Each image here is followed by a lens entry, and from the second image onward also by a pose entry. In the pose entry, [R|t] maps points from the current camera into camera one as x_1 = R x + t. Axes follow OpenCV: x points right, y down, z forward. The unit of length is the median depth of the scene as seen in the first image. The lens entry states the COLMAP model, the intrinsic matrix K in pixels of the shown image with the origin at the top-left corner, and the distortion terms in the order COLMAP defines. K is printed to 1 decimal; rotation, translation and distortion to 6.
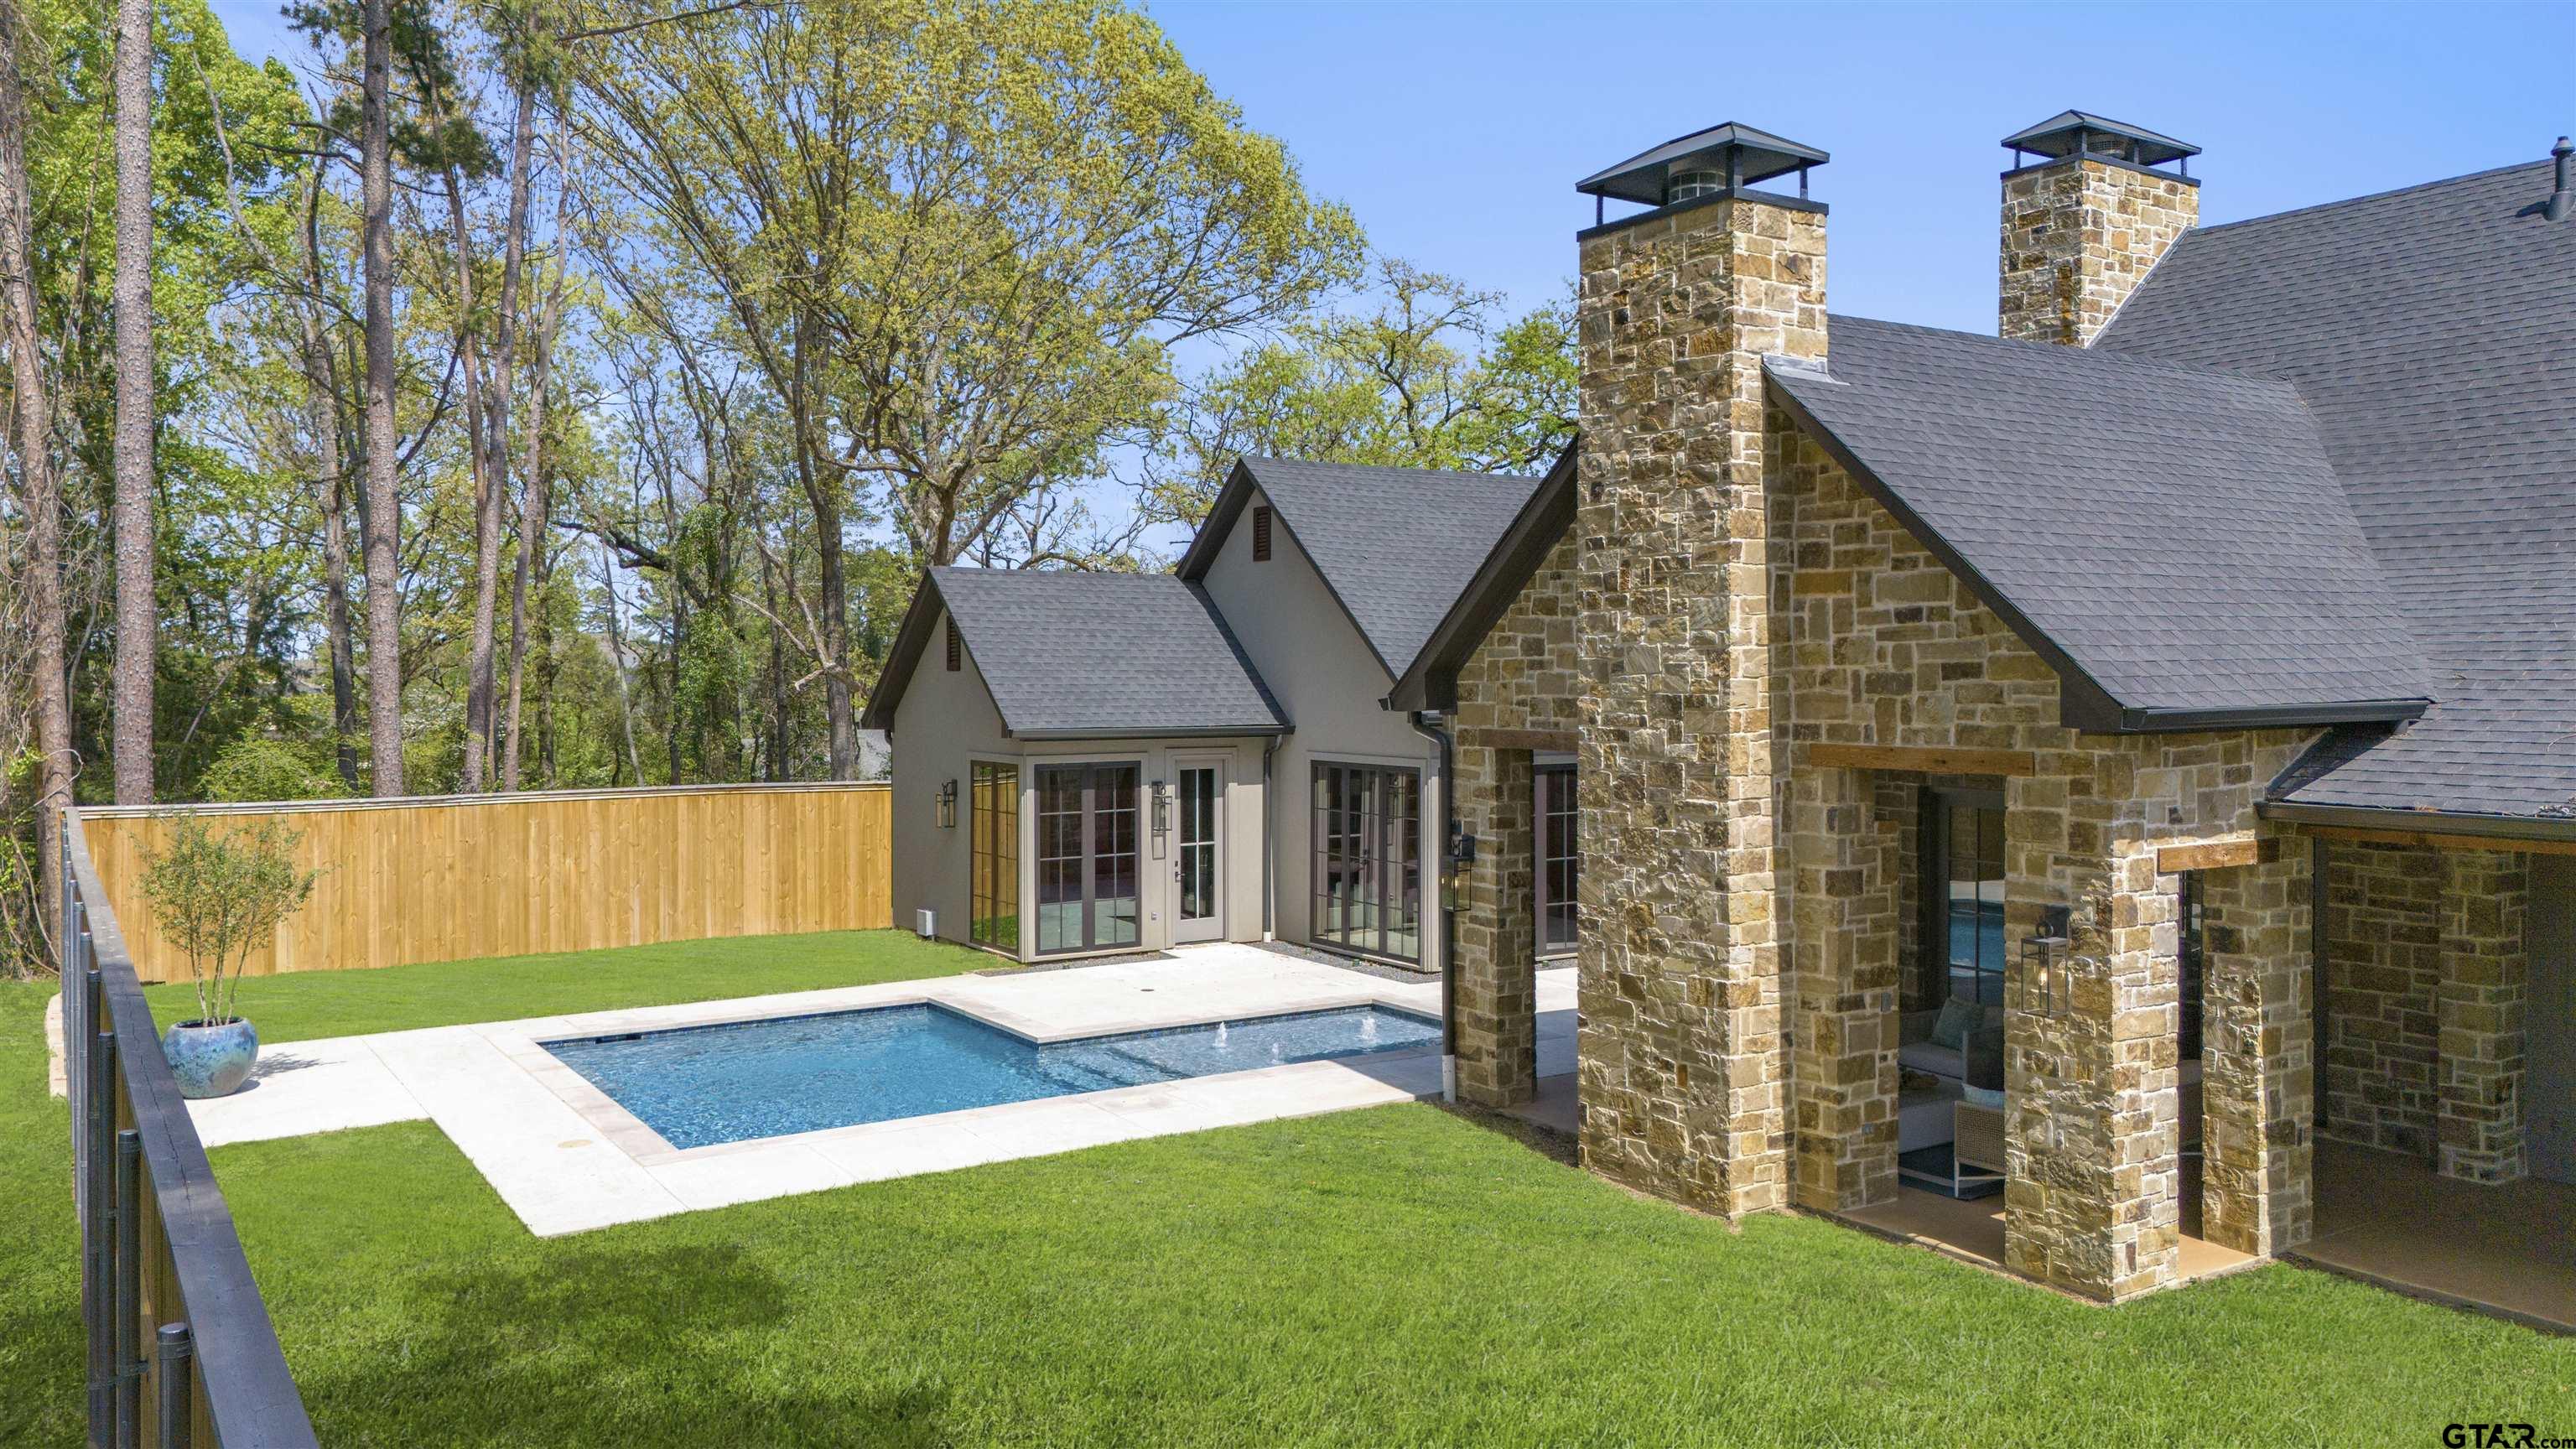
lens RADIAL K [[1896.1, 0, 1288.0], [0, 1896.1, 724.5], [0, 0, 1]] dist [-0.023938, -0.000660]
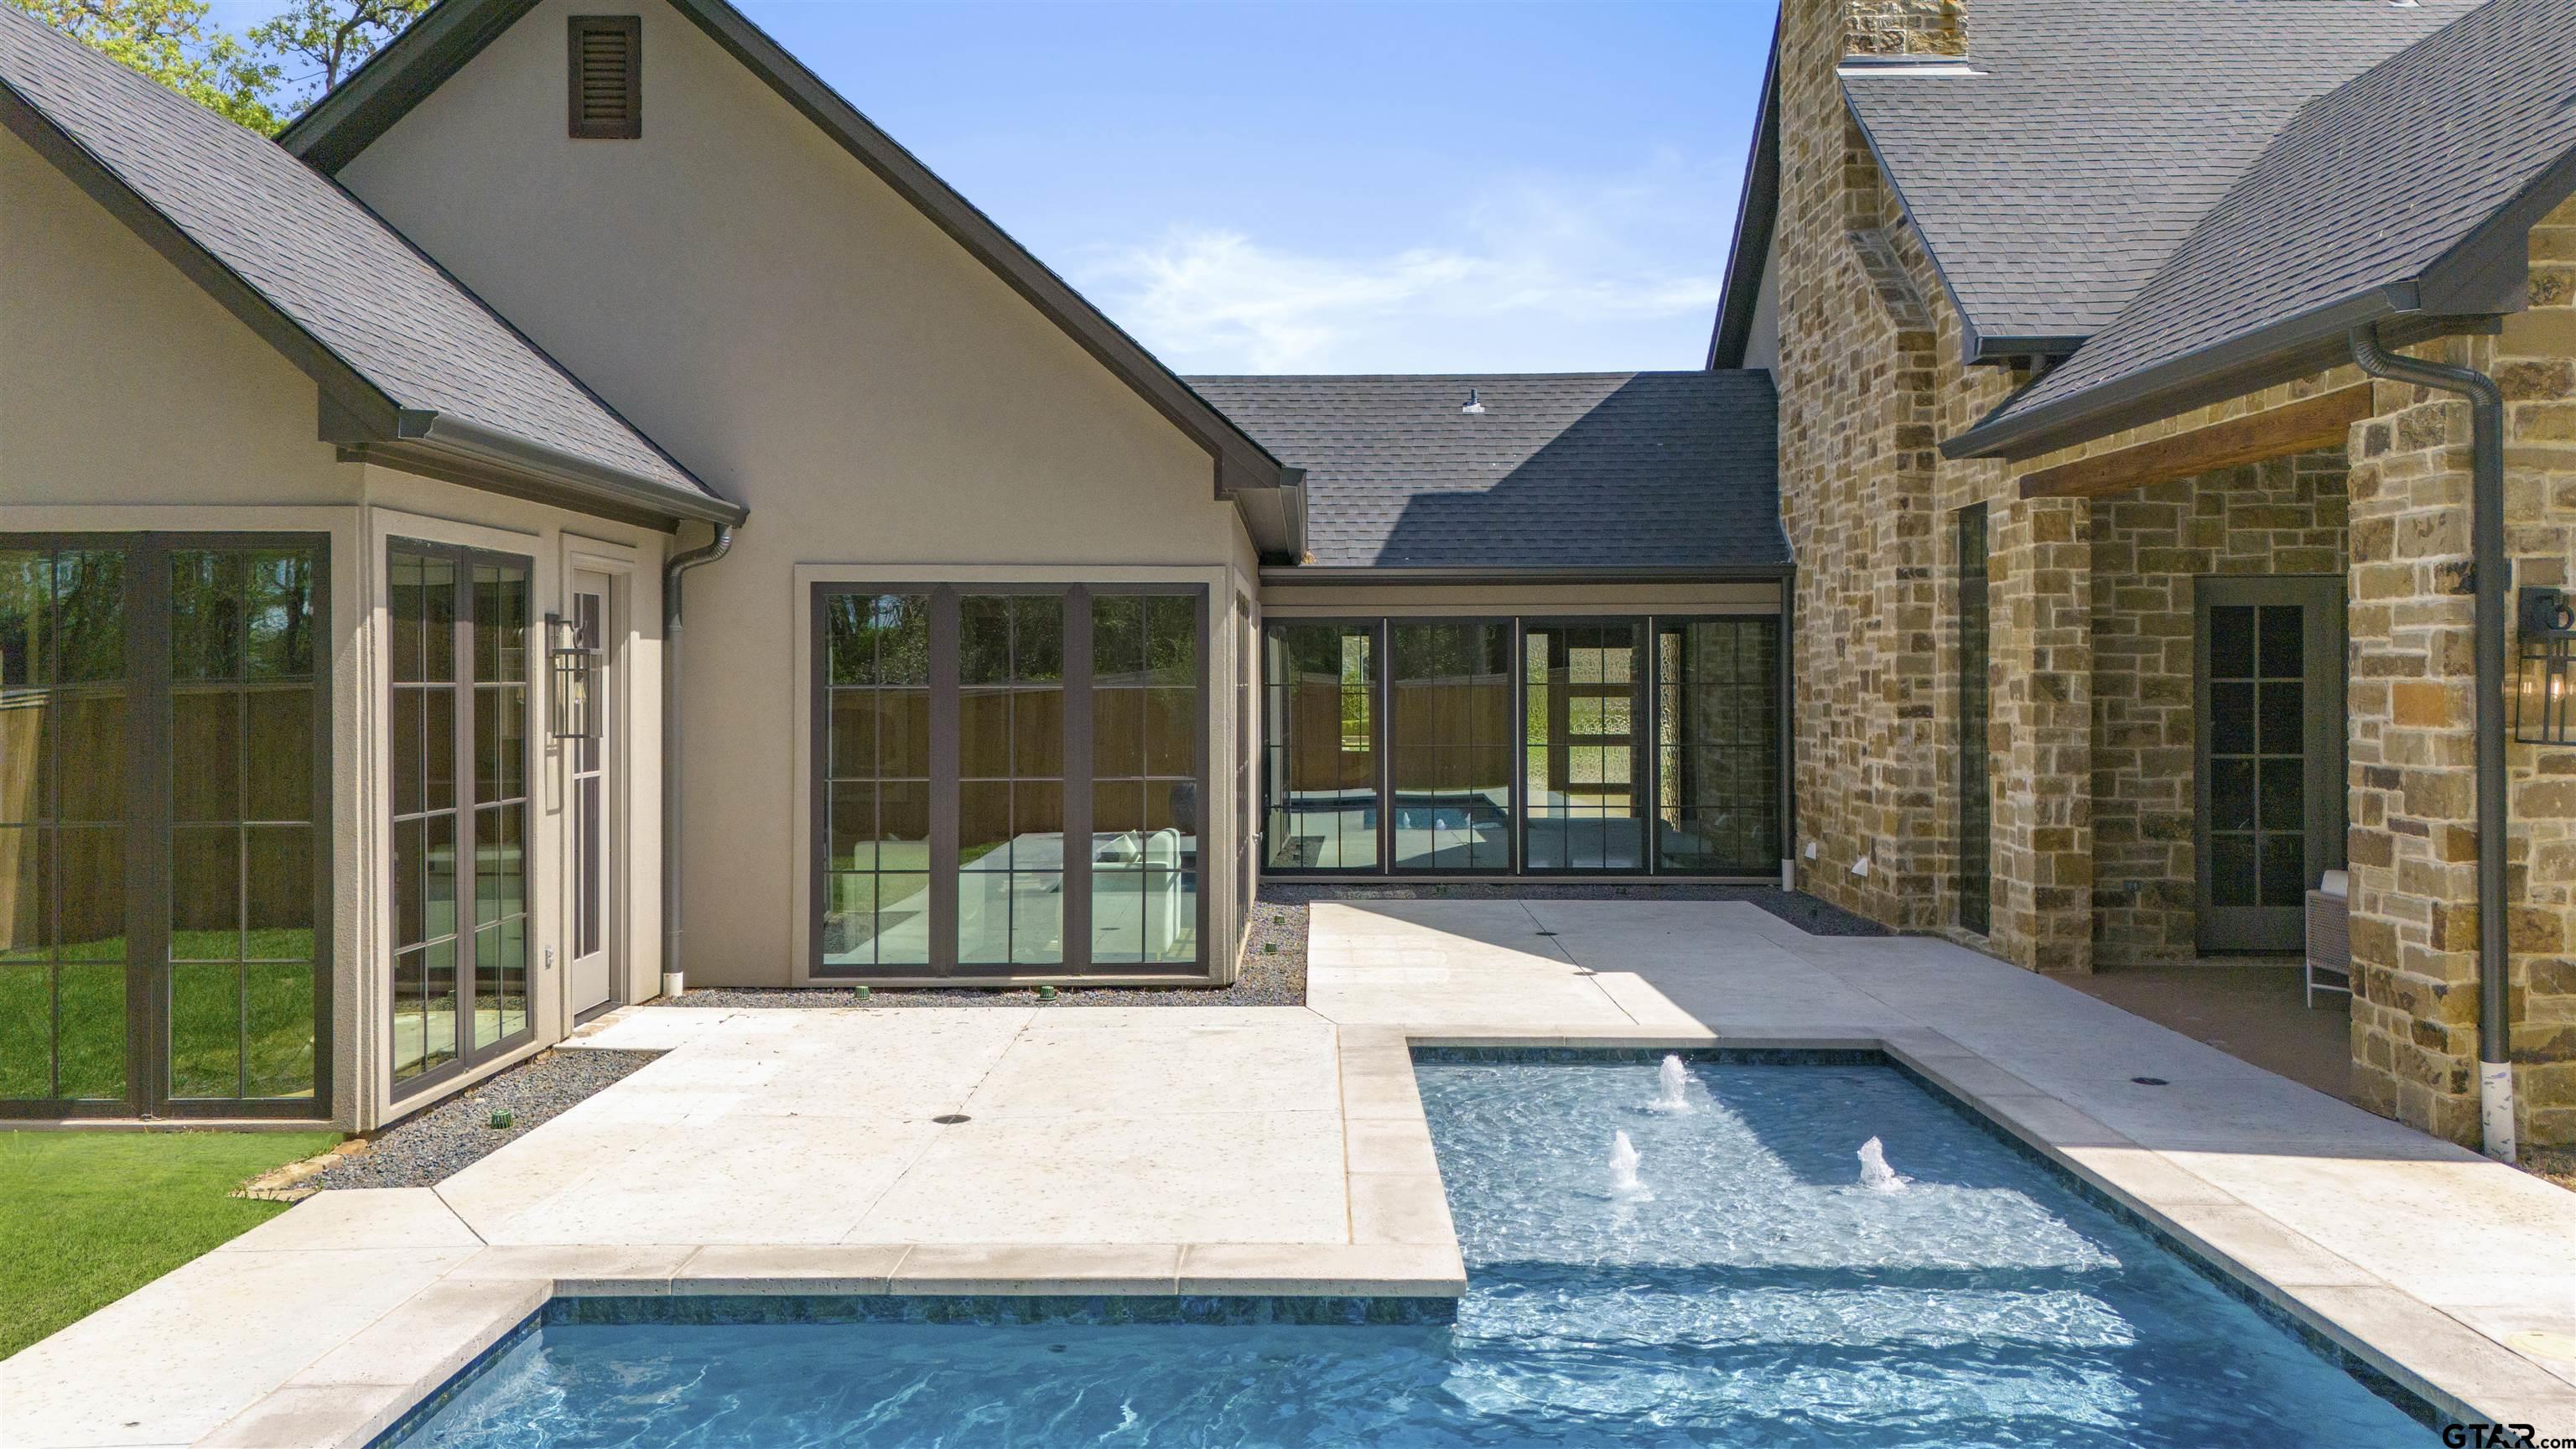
lens RADIAL K [[1896.1, 0, 1288.0], [0, 1896.1, 724.5], [0, 0, 1]] dist [-0.023938, -0.000660]
pose [[0.547970, -0.015387, 0.836357, -0.317643], [0.022330, 0.999744, 0.003763, 0.056723], [-0.836200, 0.016614, 0.548173, 0.680299]]
